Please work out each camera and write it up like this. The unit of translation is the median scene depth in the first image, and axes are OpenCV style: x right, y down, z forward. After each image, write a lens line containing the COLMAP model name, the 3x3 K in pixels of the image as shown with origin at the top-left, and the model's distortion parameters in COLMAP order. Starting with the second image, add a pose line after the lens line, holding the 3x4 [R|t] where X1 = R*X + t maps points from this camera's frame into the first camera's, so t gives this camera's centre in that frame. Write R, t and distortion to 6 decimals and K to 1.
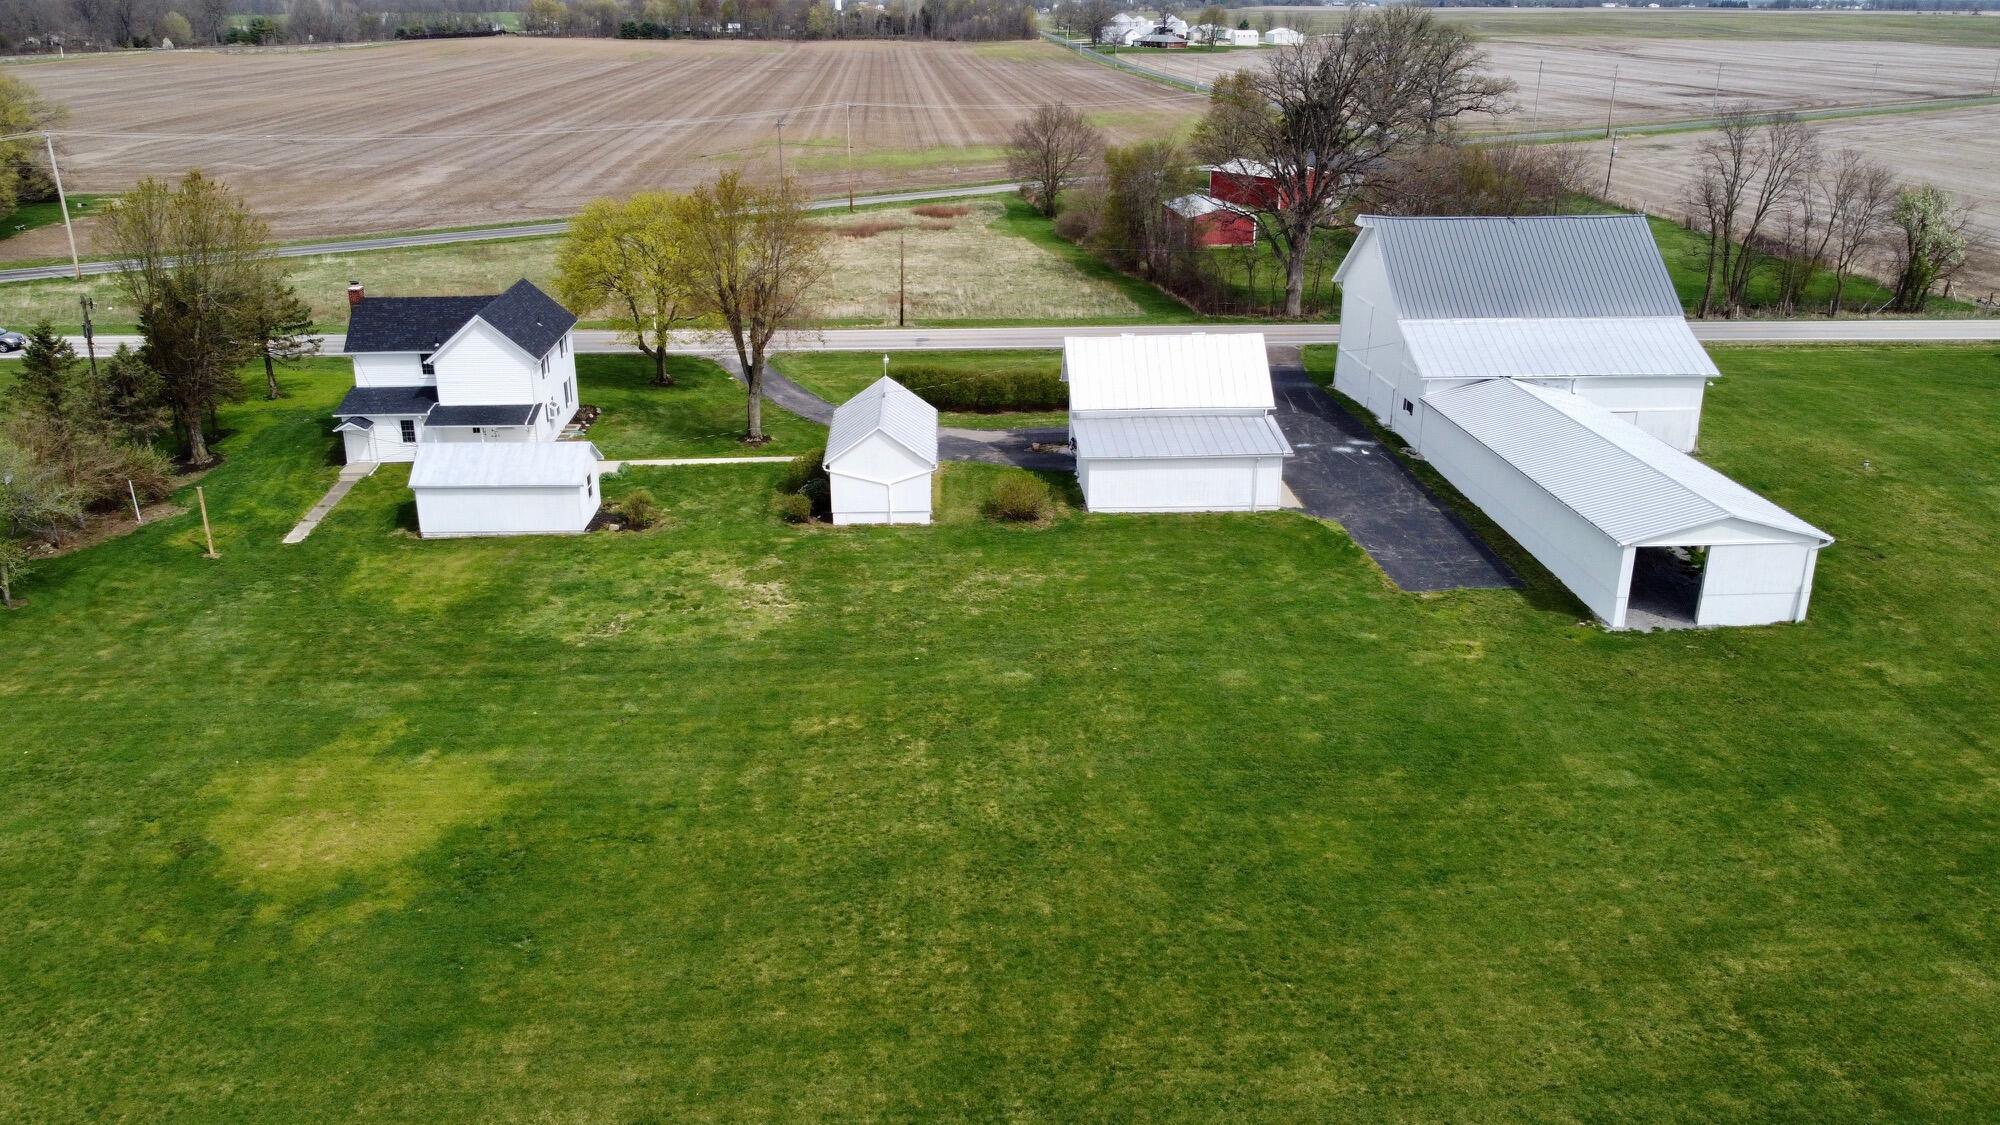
lens RADIAL K [[1525.3, 0, 1000.0], [0, 1525.3, 562.5], [0, 0, 1]] dist [-0.011872, 0.007136]
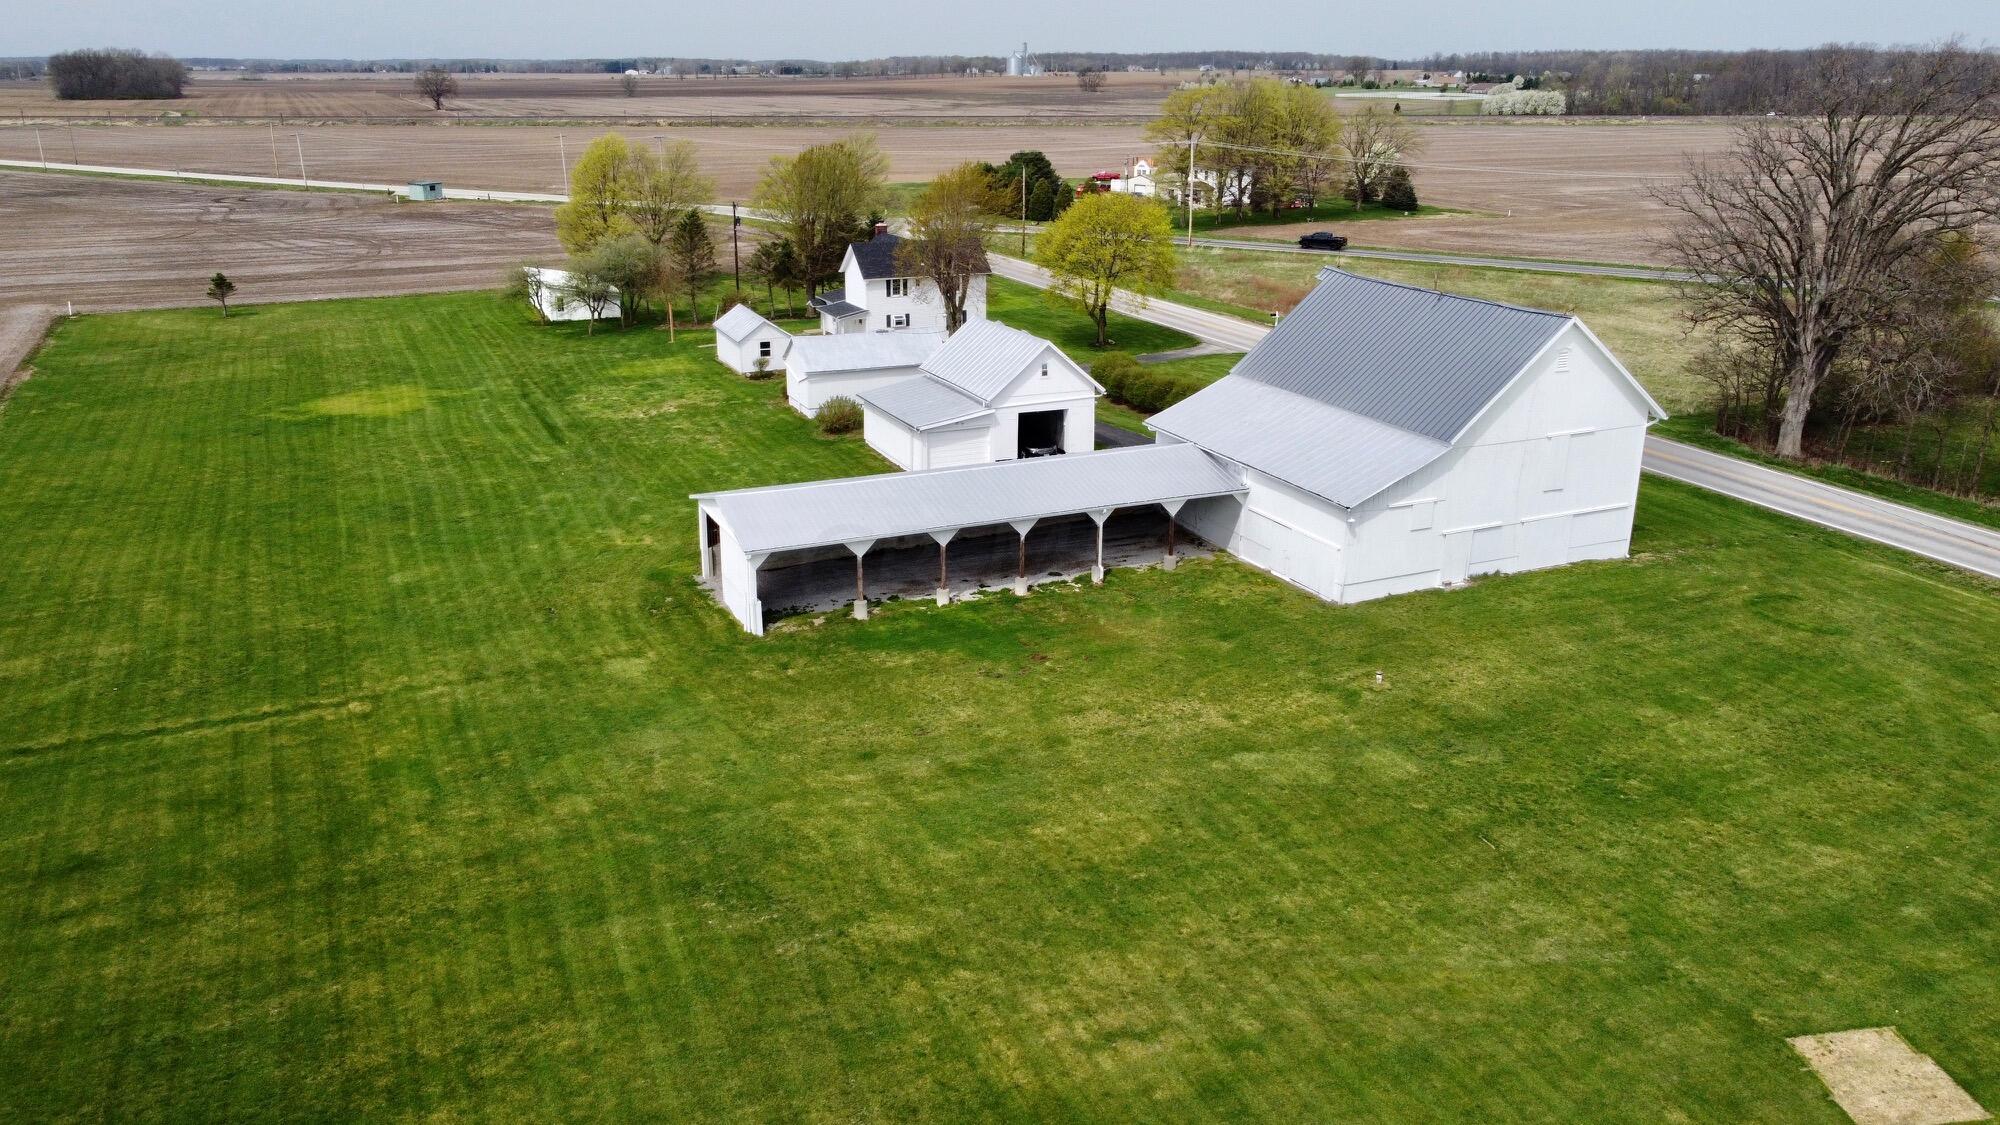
lens RADIAL K [[1529.6, 0, 1000.0], [0, 1529.6, 562.5], [0, 0, 1]] dist [-0.000836, -0.010187]
pose [[0.347662, 0.291736, -0.891079, 1.338039], [-0.328726, 0.927965, 0.175557, -0.213792], [0.878106, 0.231887, 0.418520, 0.657385]]
